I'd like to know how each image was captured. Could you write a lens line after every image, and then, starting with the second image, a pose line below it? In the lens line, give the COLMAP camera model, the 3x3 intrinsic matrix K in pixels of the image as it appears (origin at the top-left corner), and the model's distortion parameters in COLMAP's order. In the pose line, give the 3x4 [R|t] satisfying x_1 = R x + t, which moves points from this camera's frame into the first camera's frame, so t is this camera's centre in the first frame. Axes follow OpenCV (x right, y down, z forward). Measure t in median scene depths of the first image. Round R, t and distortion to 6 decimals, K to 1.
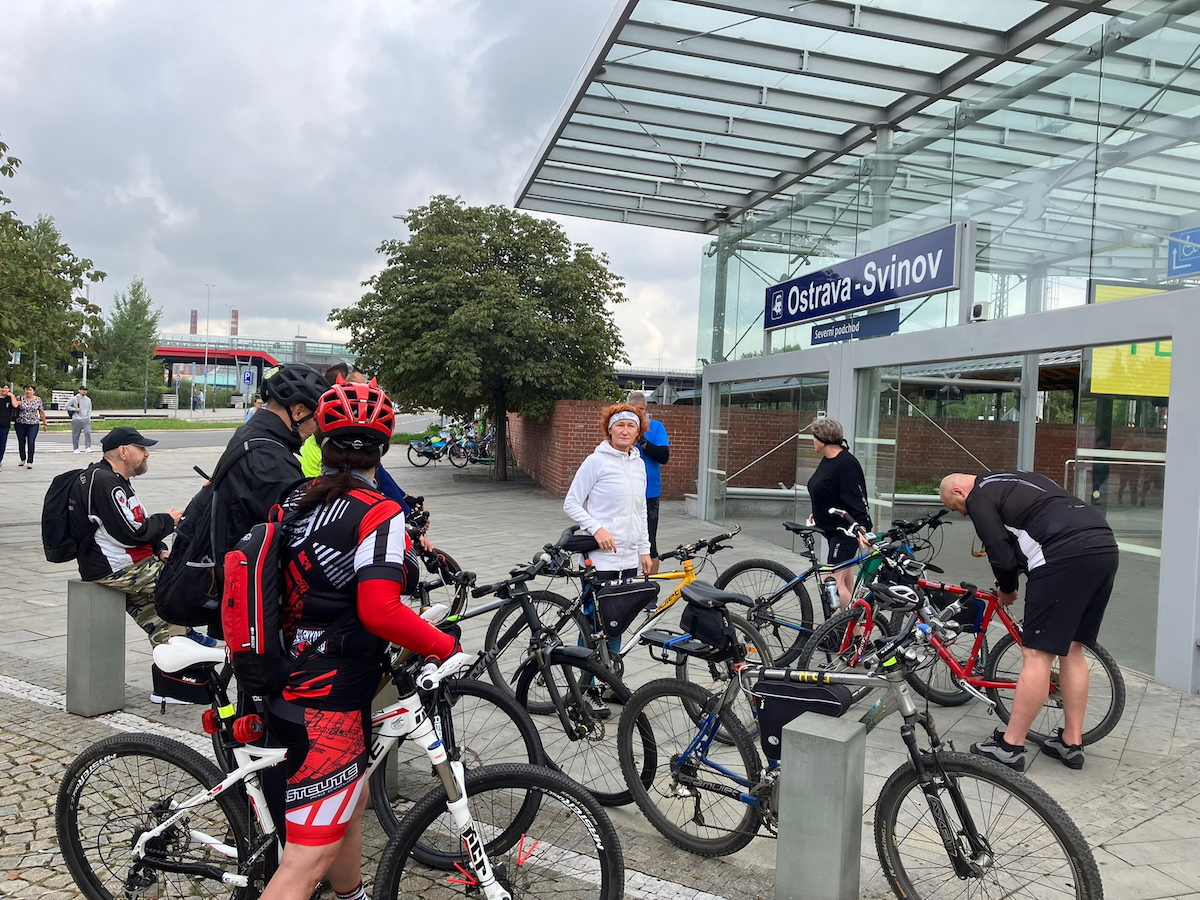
lens RADIAL K [[972.3, 0, 600.0], [0, 972.3, 450.0], [0, 0, 1]] dist [0.012248, 0.004151]
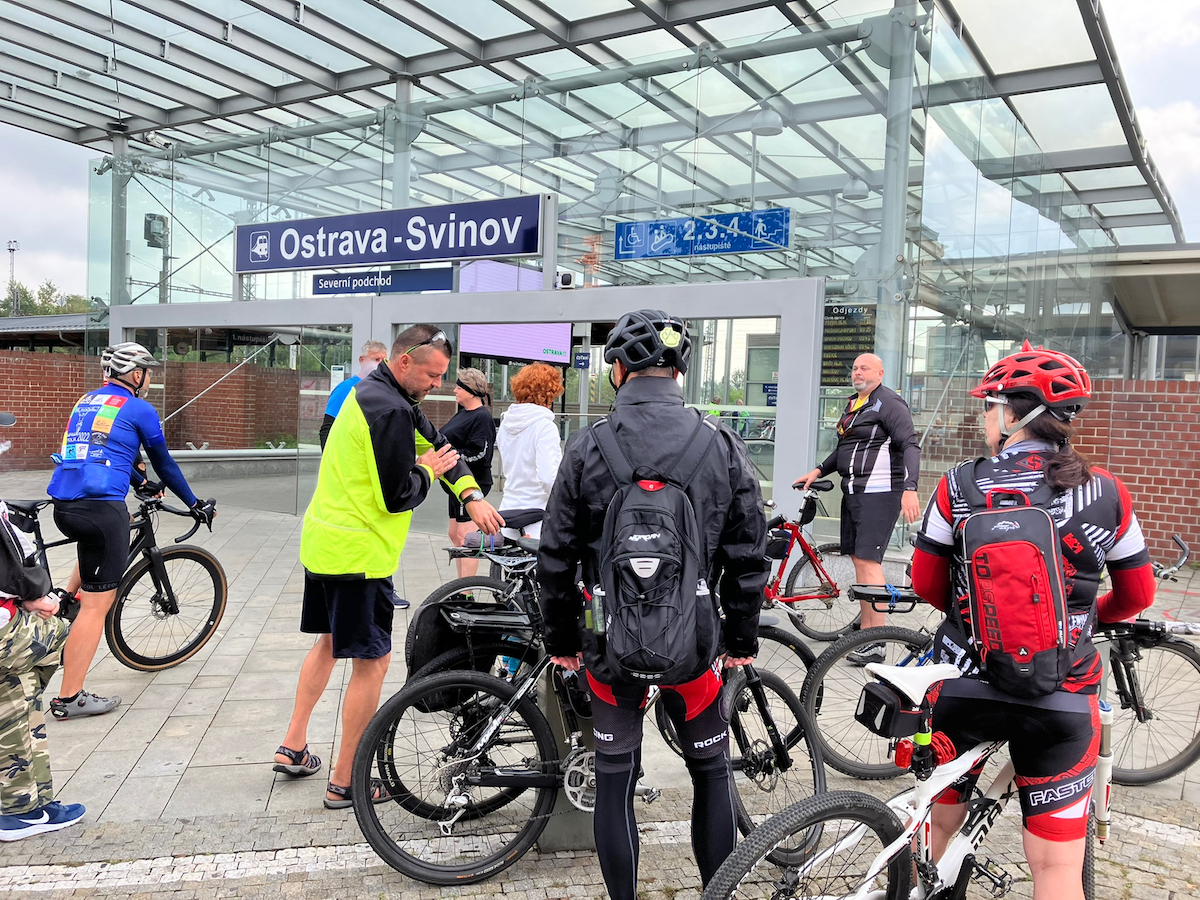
lens RADIAL K [[971.5, 0, 600.0], [0, 971.5, 450.0], [0, 0, 1]] dist [0.105391, -0.168912]
pose [[0.709420, -0.047575, 0.703178, -0.288846], [0.012203, 0.998399, 0.055238, -0.007921], [-0.704680, -0.030607, 0.708865, 0.144242]]
